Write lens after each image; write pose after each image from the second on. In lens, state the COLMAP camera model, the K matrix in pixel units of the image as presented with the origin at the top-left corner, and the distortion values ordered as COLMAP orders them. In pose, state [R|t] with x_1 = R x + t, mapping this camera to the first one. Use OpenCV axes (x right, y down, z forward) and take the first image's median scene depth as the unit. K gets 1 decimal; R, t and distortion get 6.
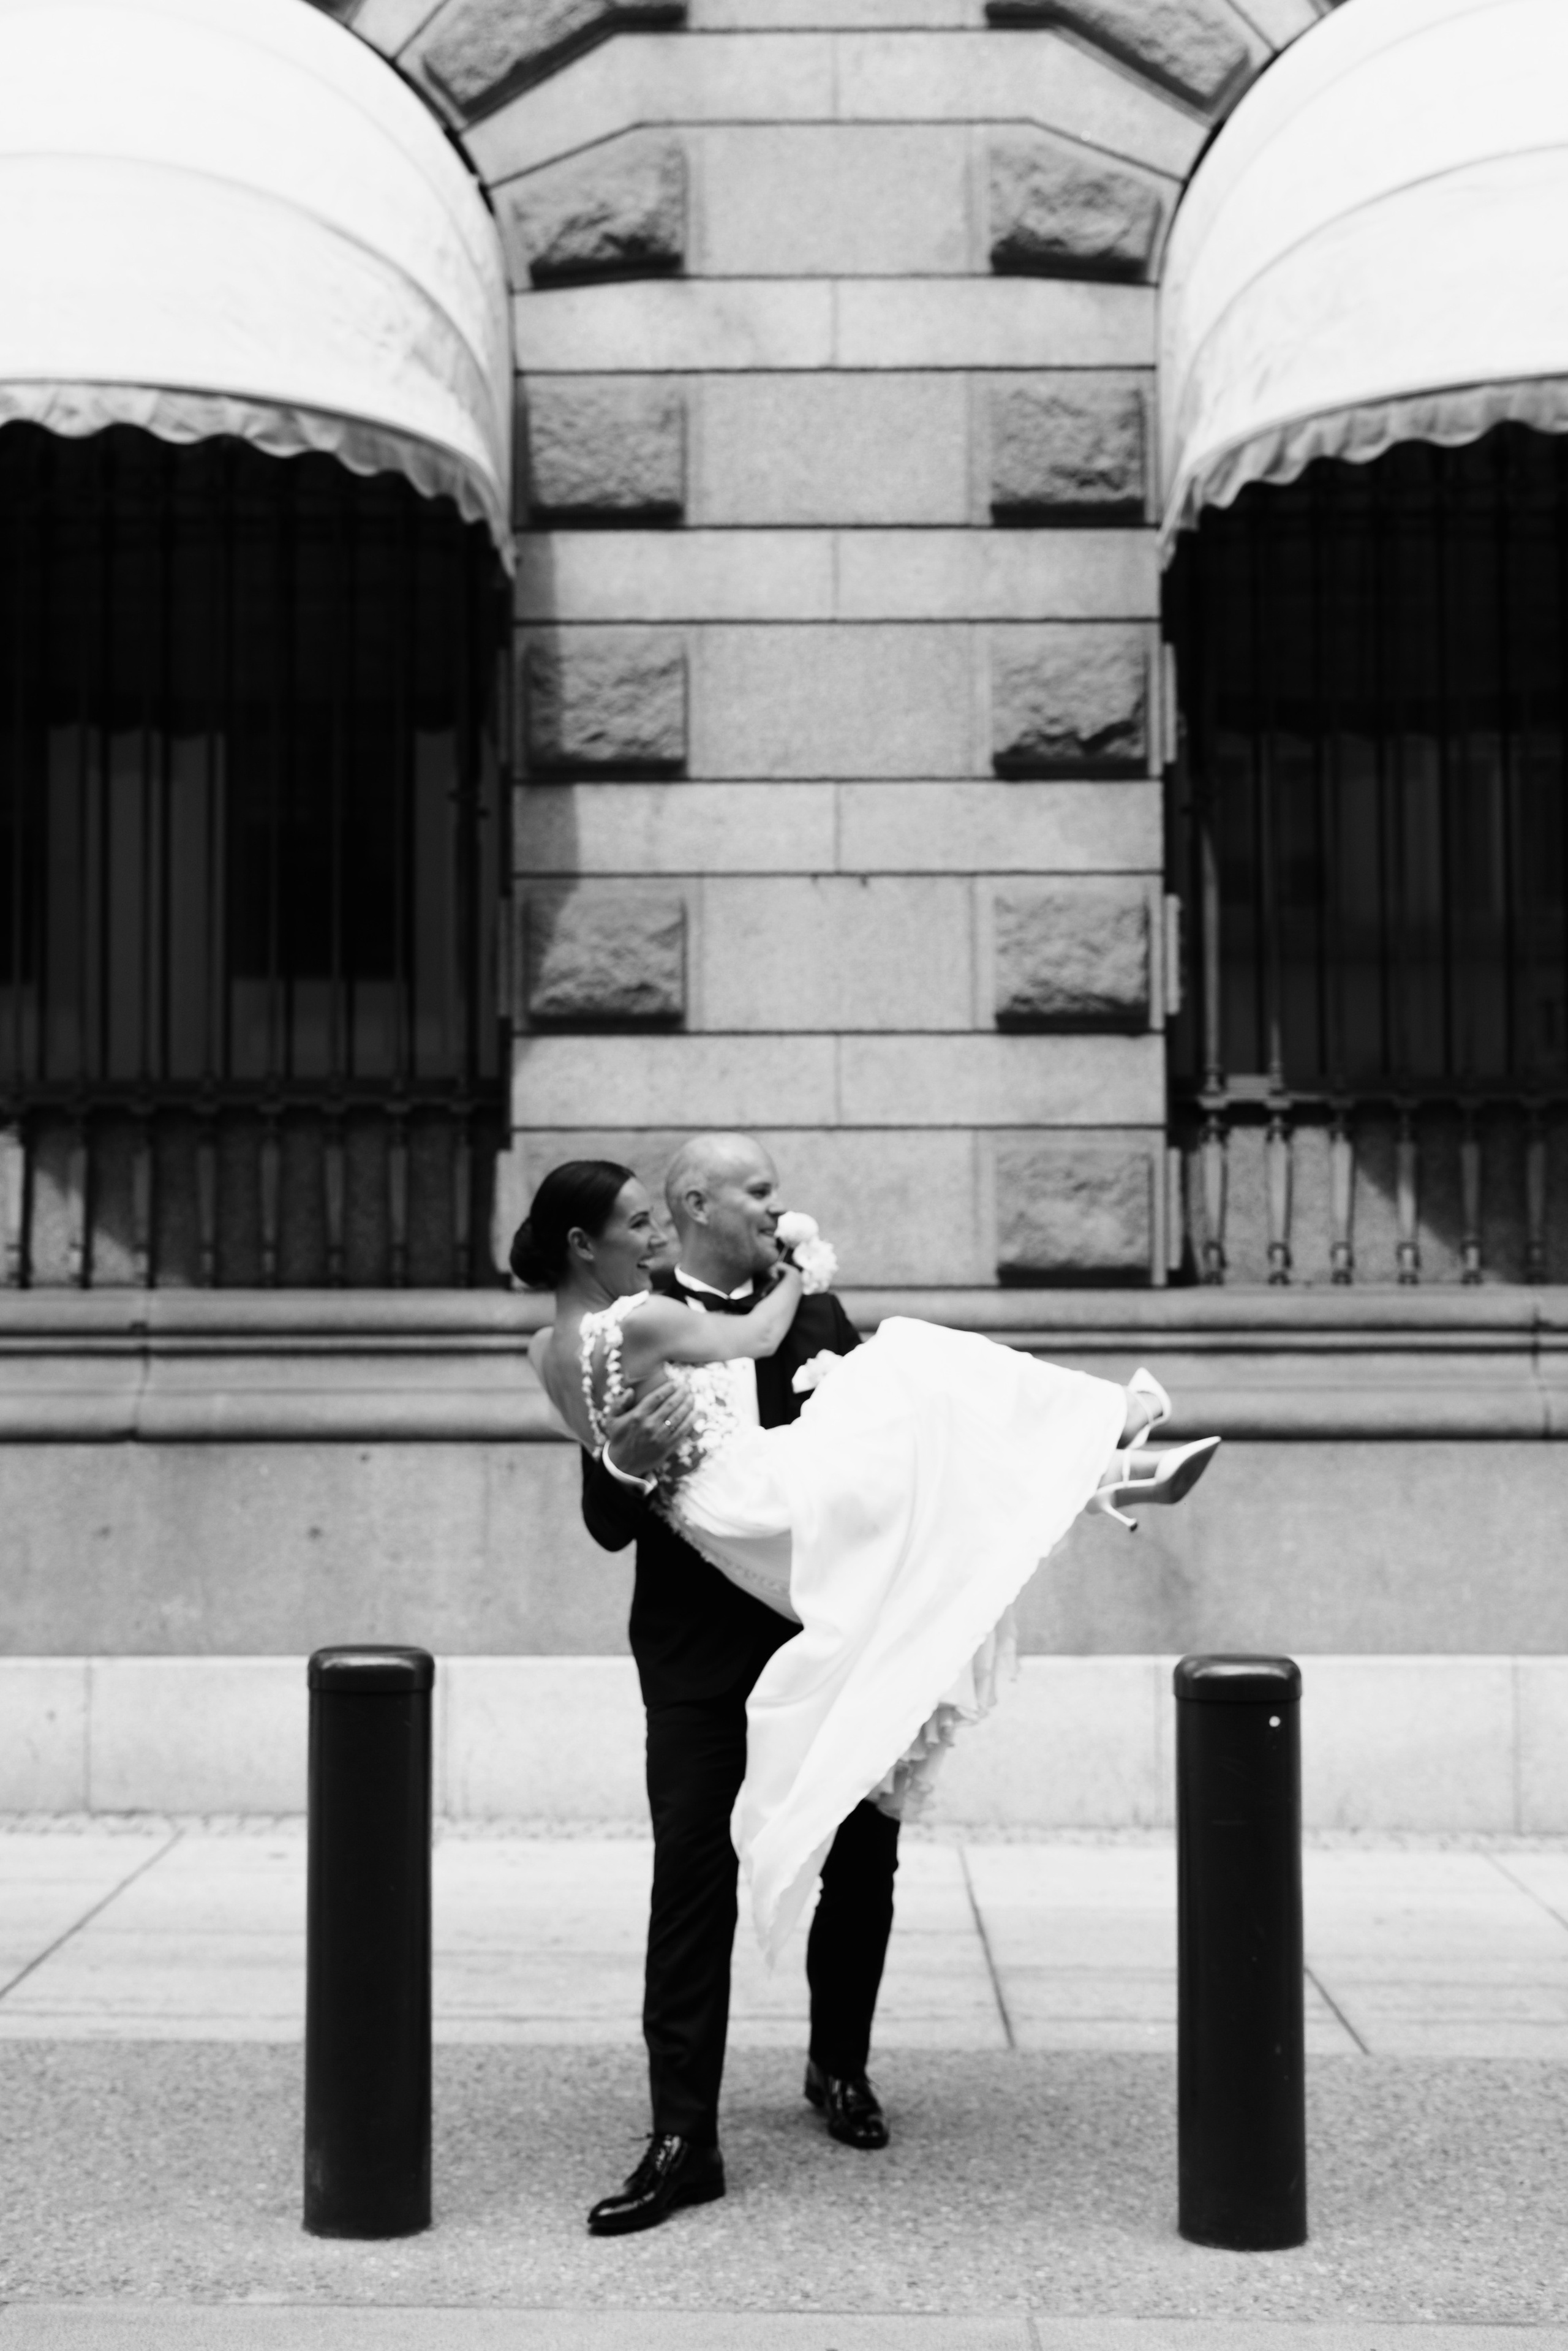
lens RADIAL K [[3360.7, 0, 777.6], [0, 3360.7, 1165.5], [0, 0, 1]] dist [0.021117, 0.000000]
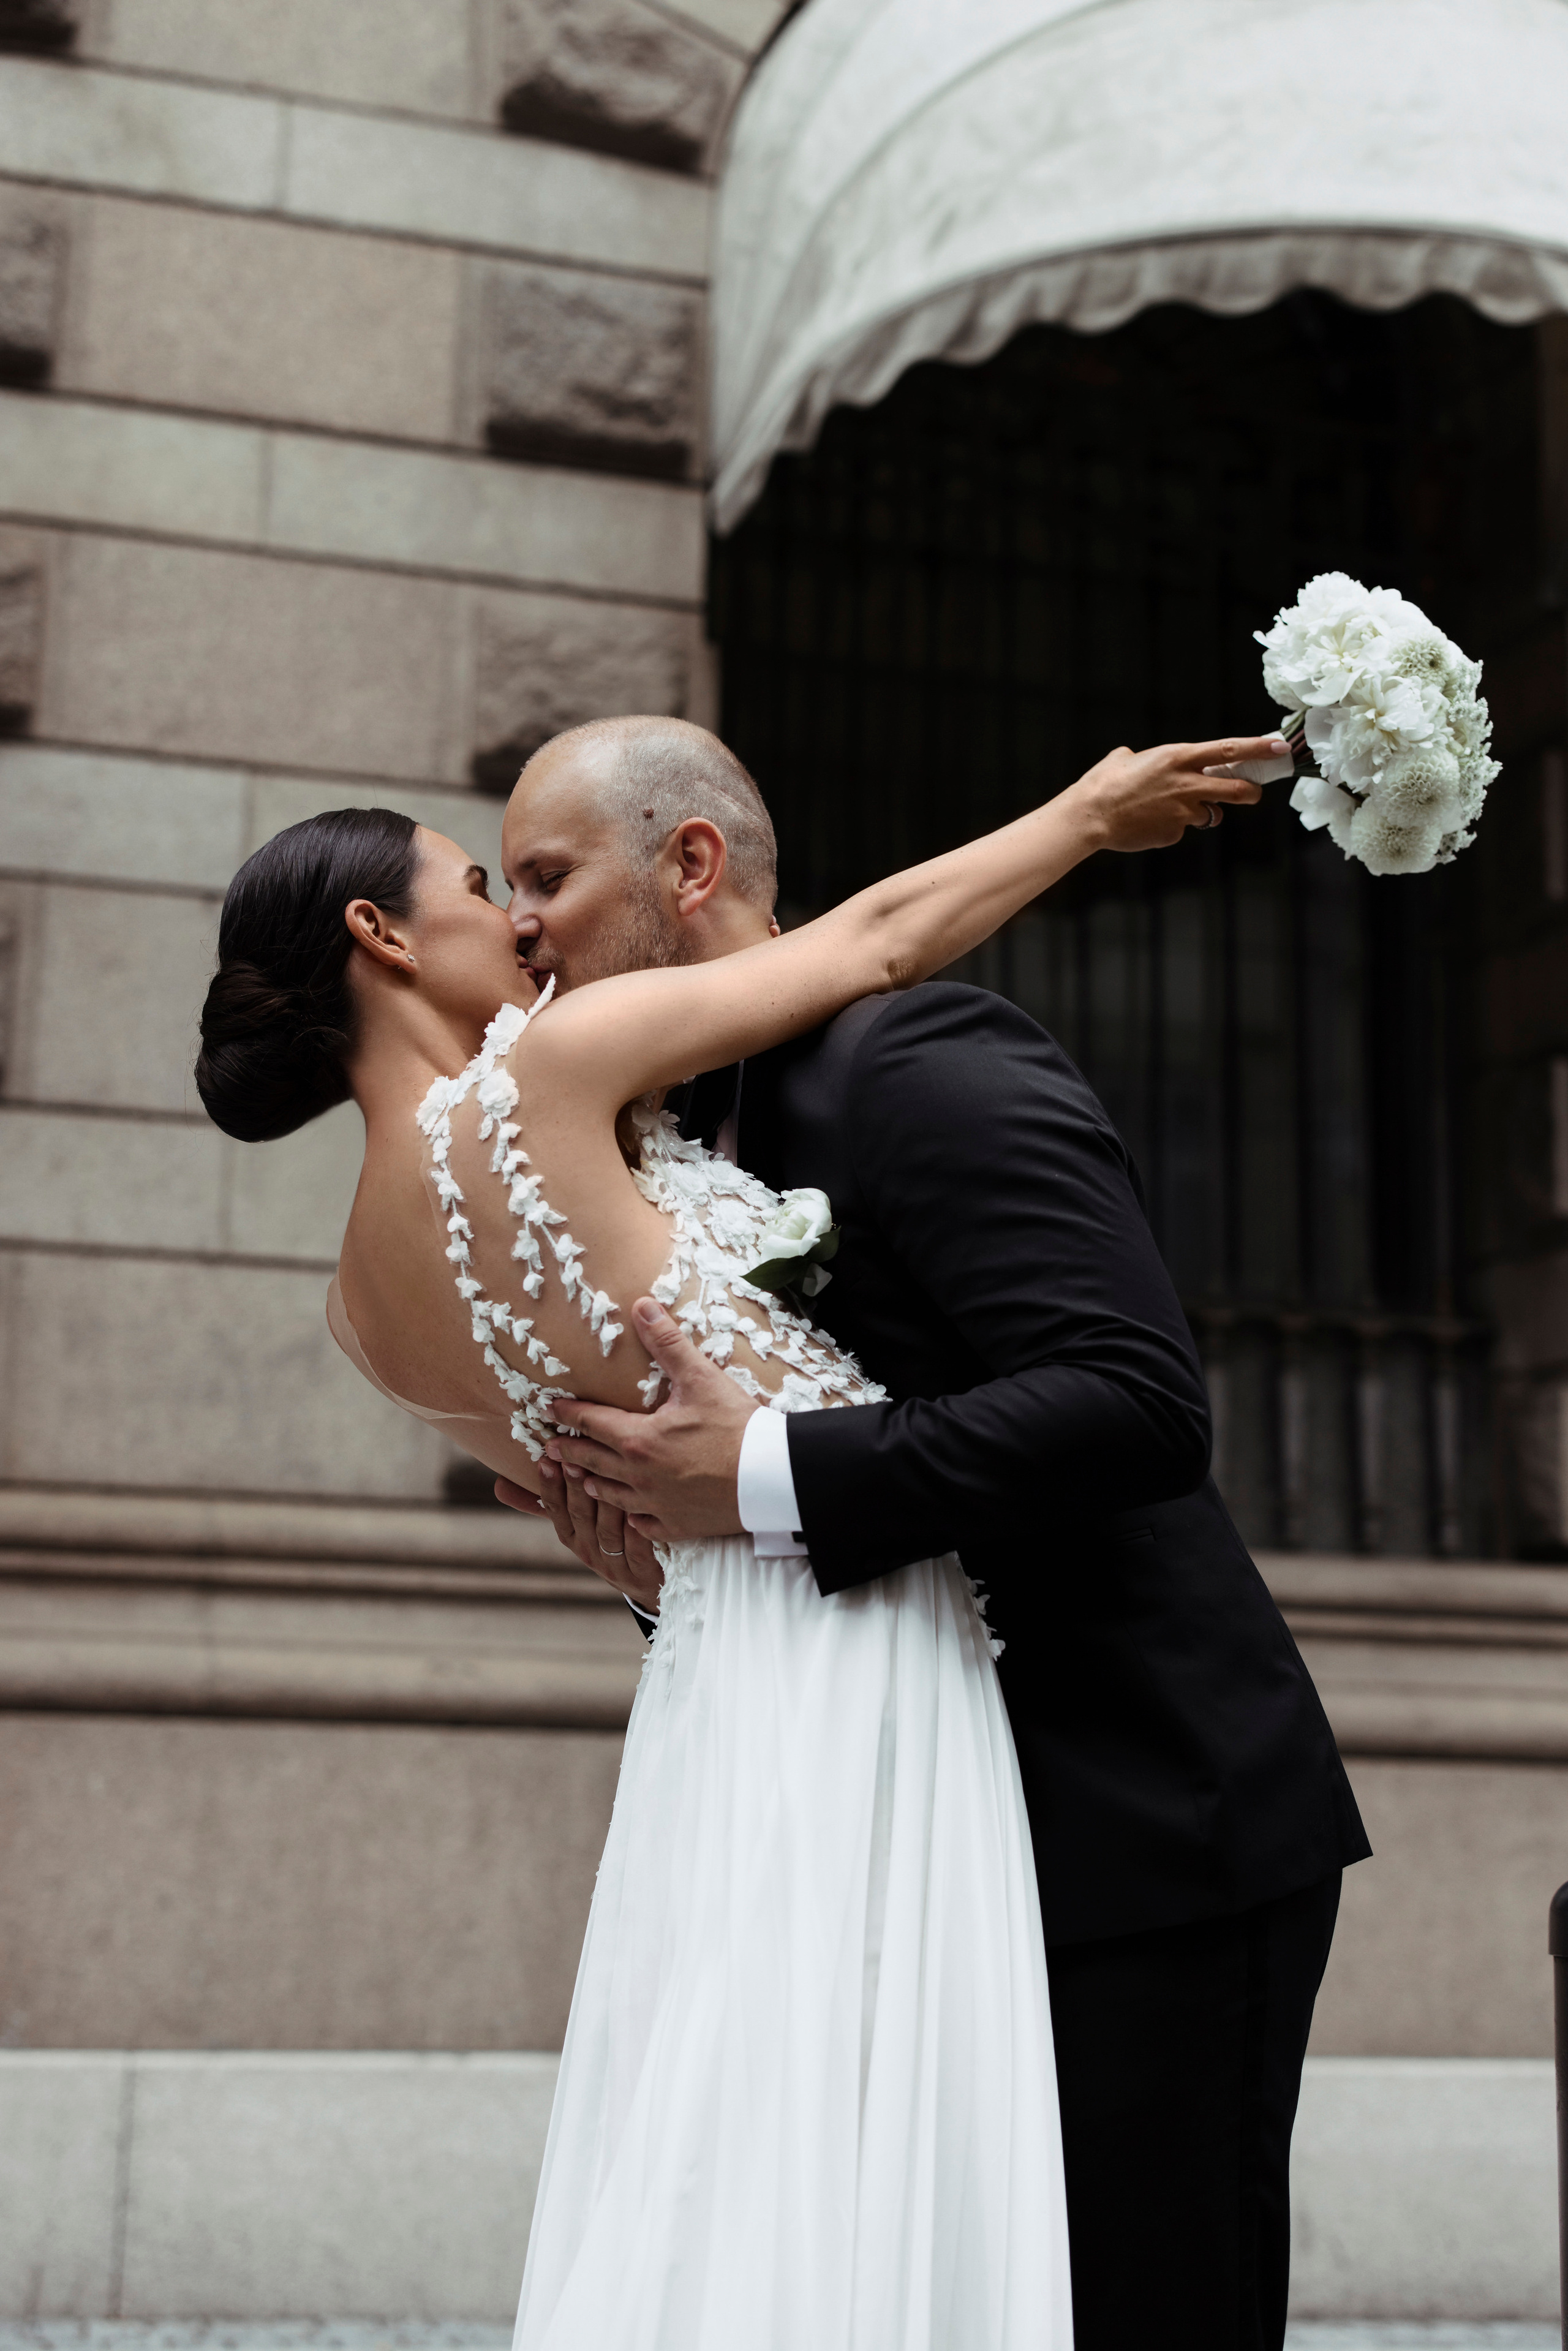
lens RADIAL K [[3360.7, 0, 790.7], [0, 3360.7, 1161.5], [0, 0, 1]] dist [0.021117, 0.000000]
pose [[0.952103, 0.084765, 0.293792, -0.074303], [-0.040266, 0.987198, -0.154335, 0.070072], [-0.303113, 0.135113, 0.943328, 0.321094]]
